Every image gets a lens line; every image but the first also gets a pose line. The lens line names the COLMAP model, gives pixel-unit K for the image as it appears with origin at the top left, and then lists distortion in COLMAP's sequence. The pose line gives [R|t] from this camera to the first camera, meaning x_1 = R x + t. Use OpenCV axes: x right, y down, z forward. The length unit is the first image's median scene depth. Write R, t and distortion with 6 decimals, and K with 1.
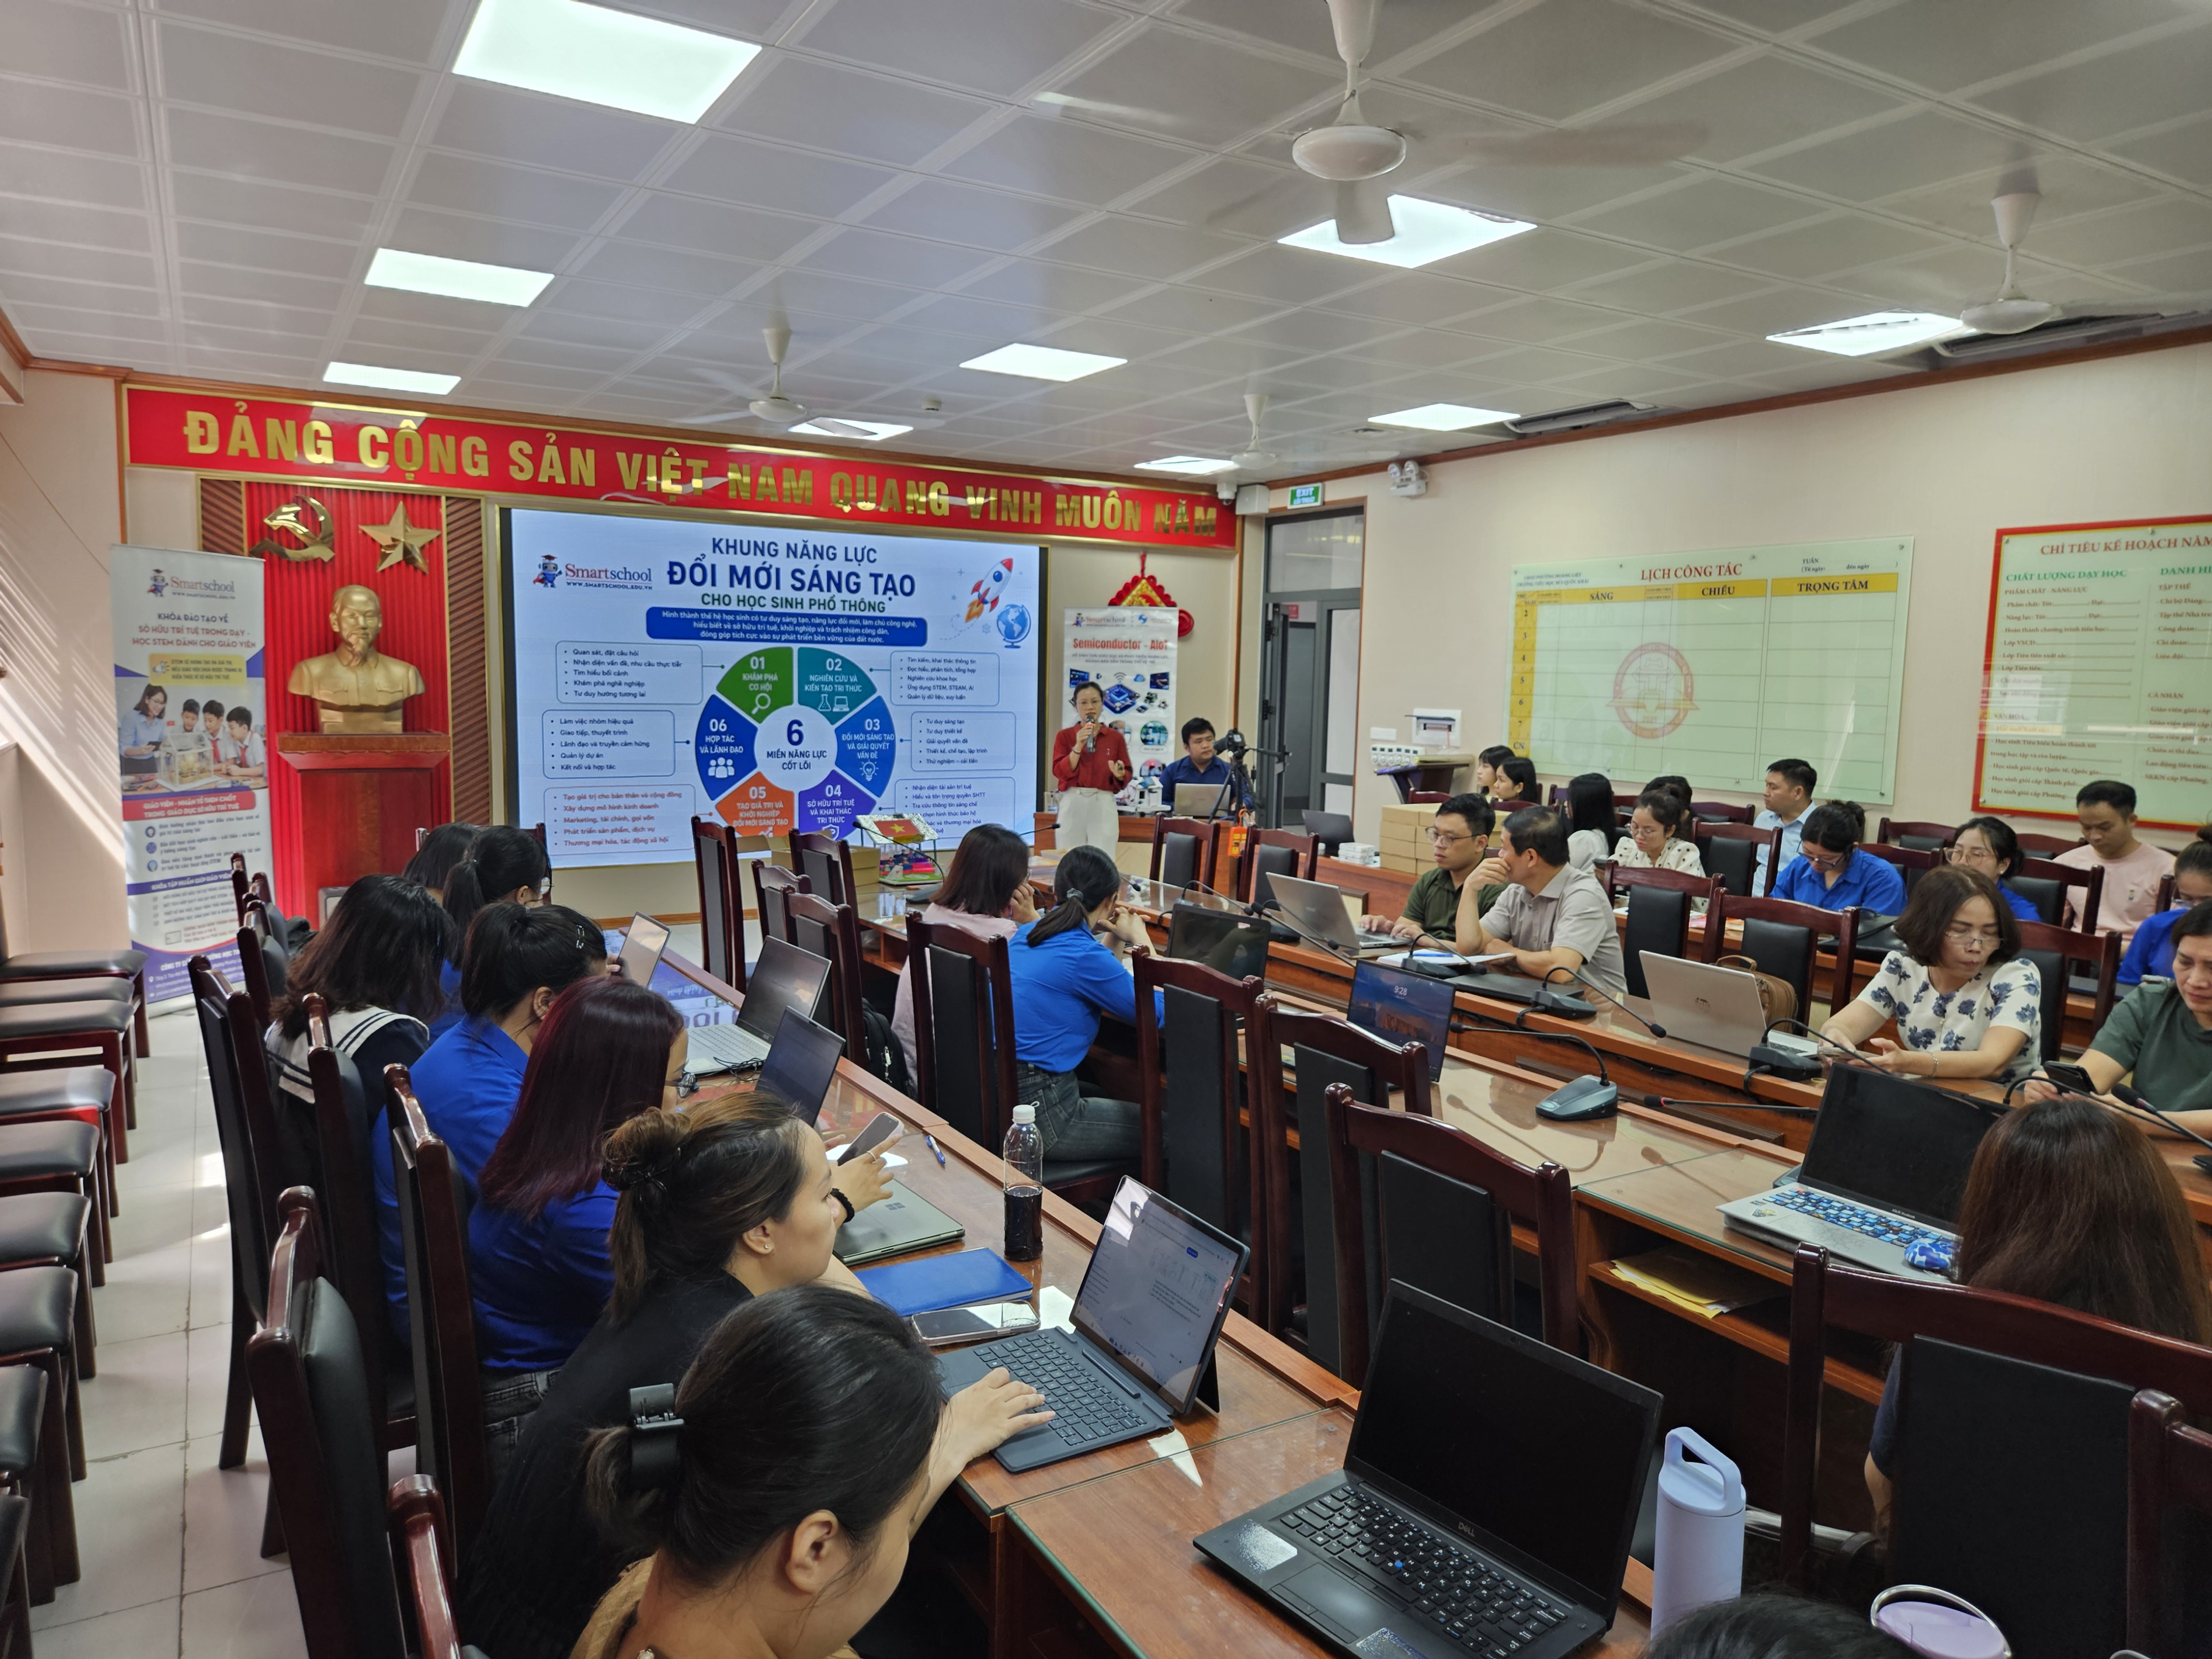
lens RADIAL K [[1511.0, 0, 1106.0], [0, 1511.0, 829.5], [0, 0, 1]] dist [0.004921, -0.033863]
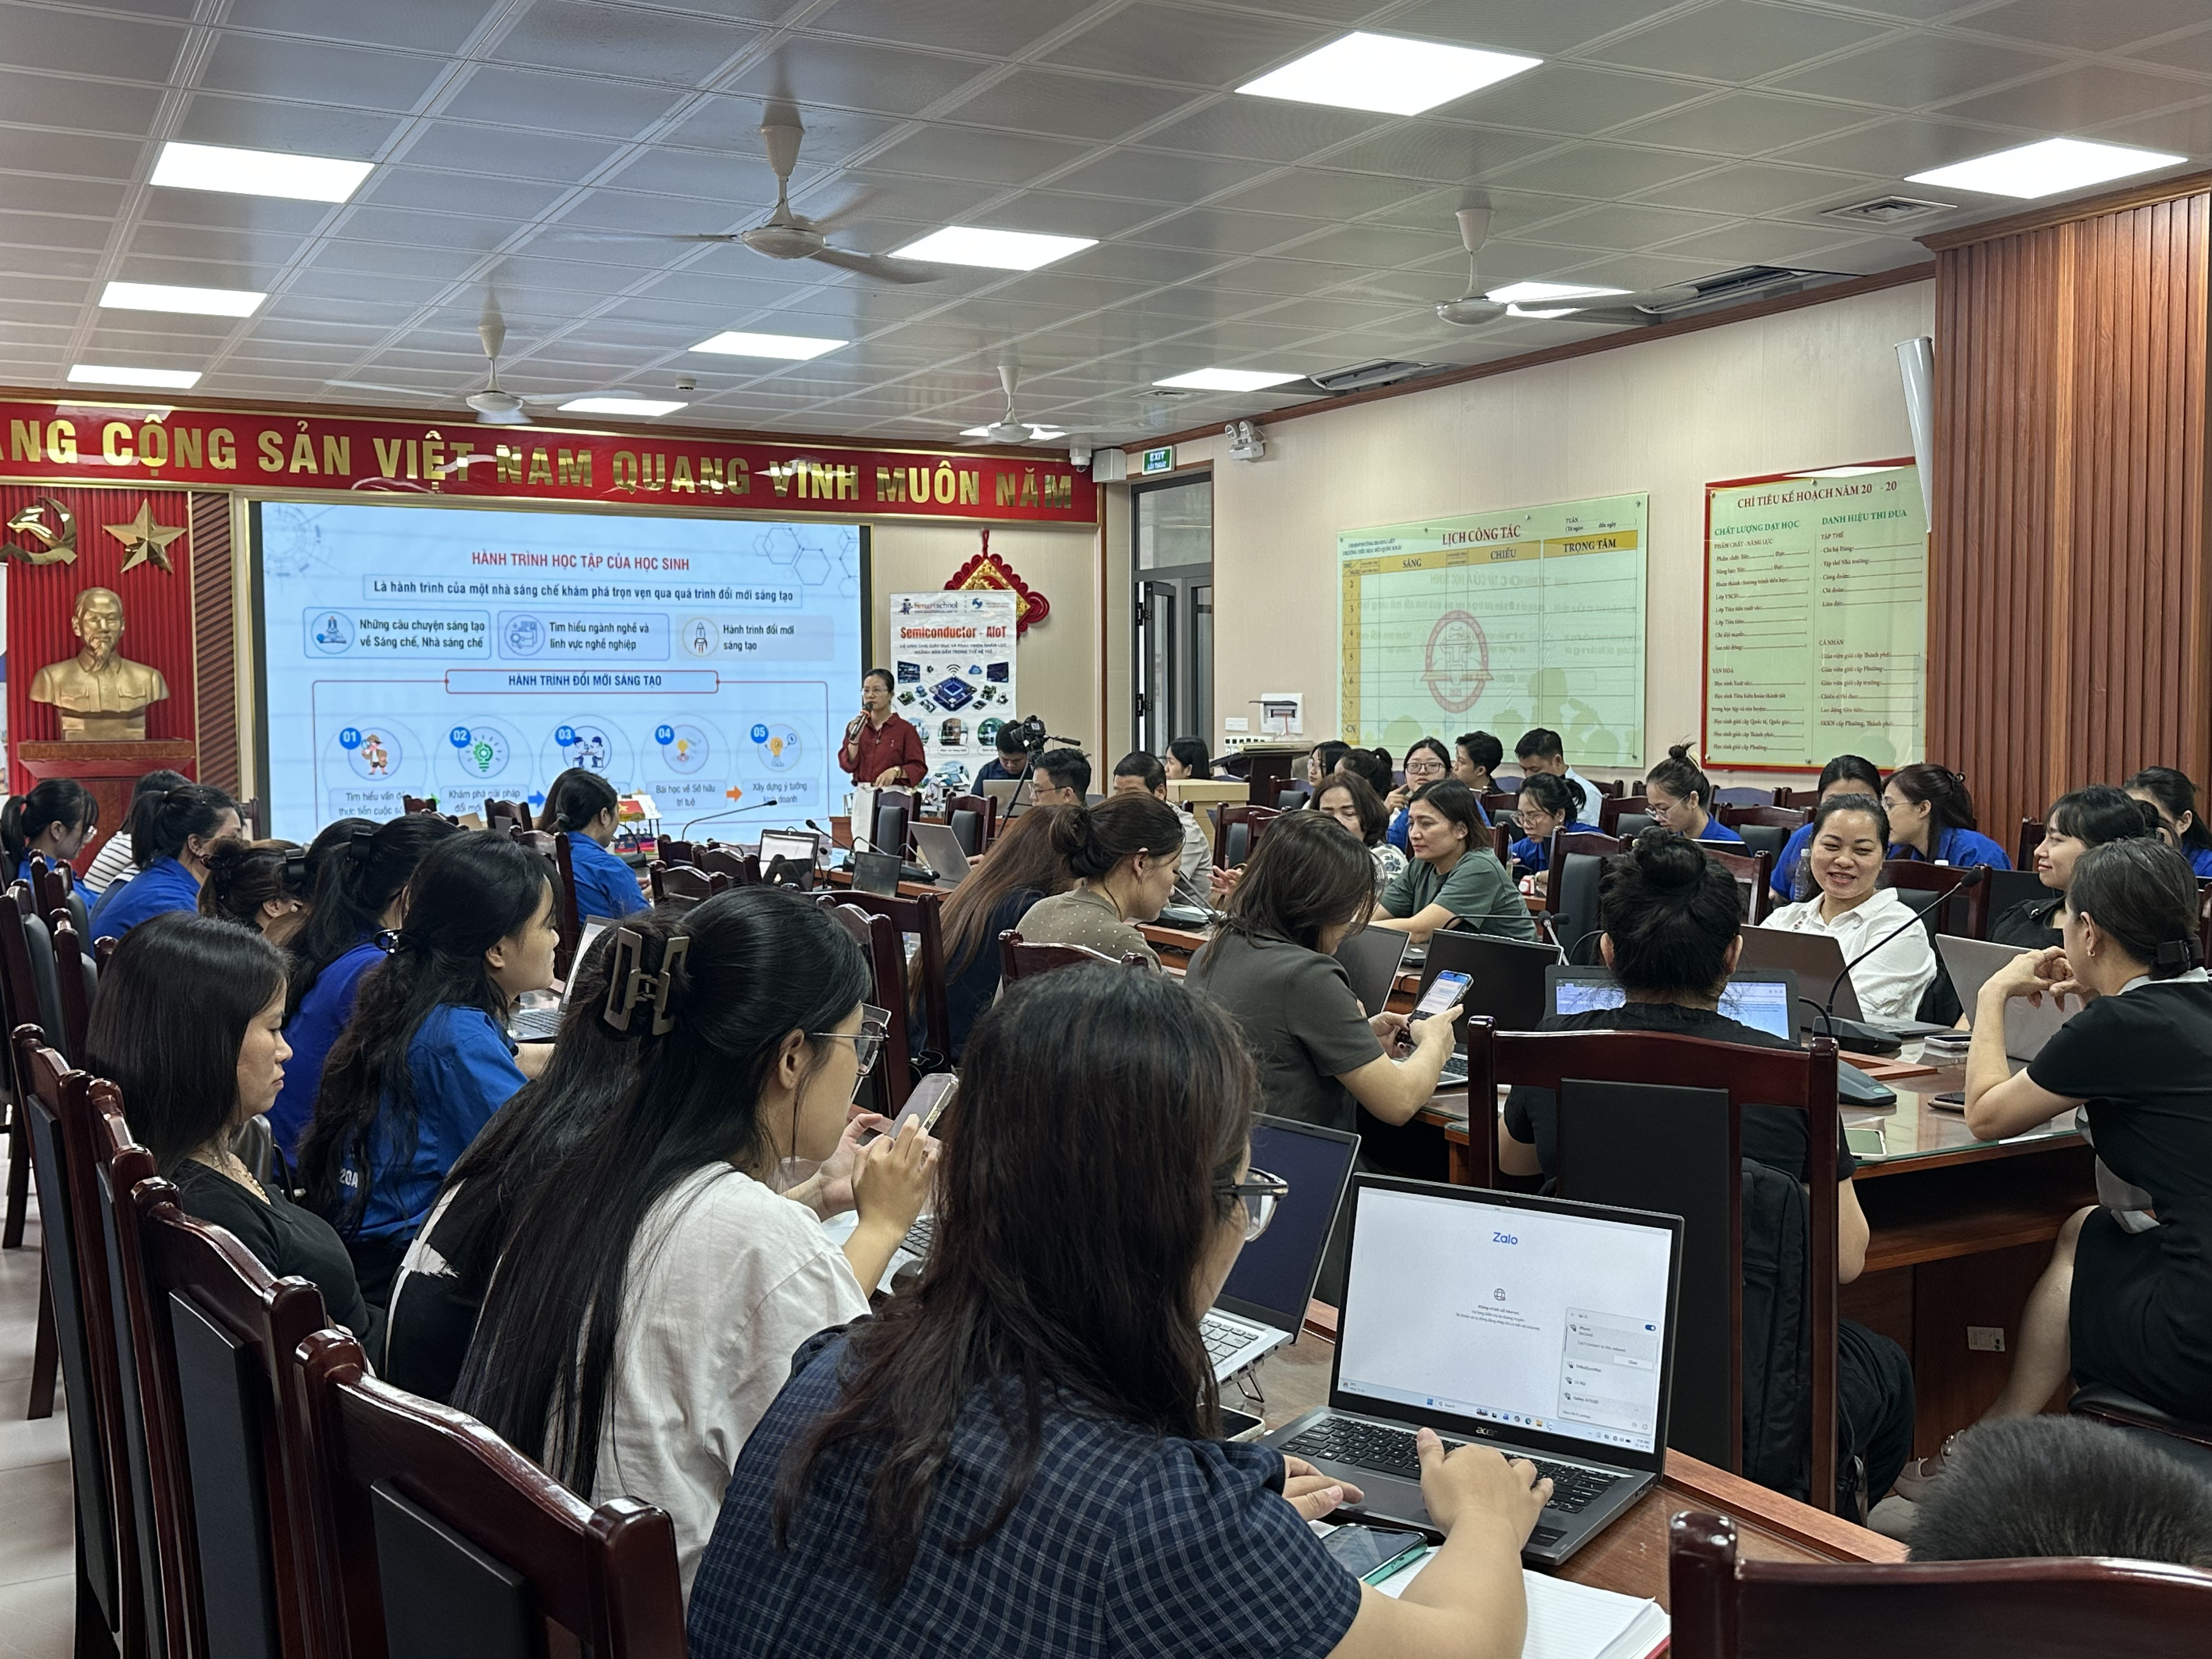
lens RADIAL K [[2159.8, 0, 1113.6], [0, 2159.8, 814.5], [0, 0, 1]] dist [0.059060, -0.263622]
pose [[0.999043, -0.023061, -0.037179, 0.183296], [0.021251, 0.998603, -0.048369, 0.058515], [0.038242, 0.047533, 0.998137, -0.317428]]
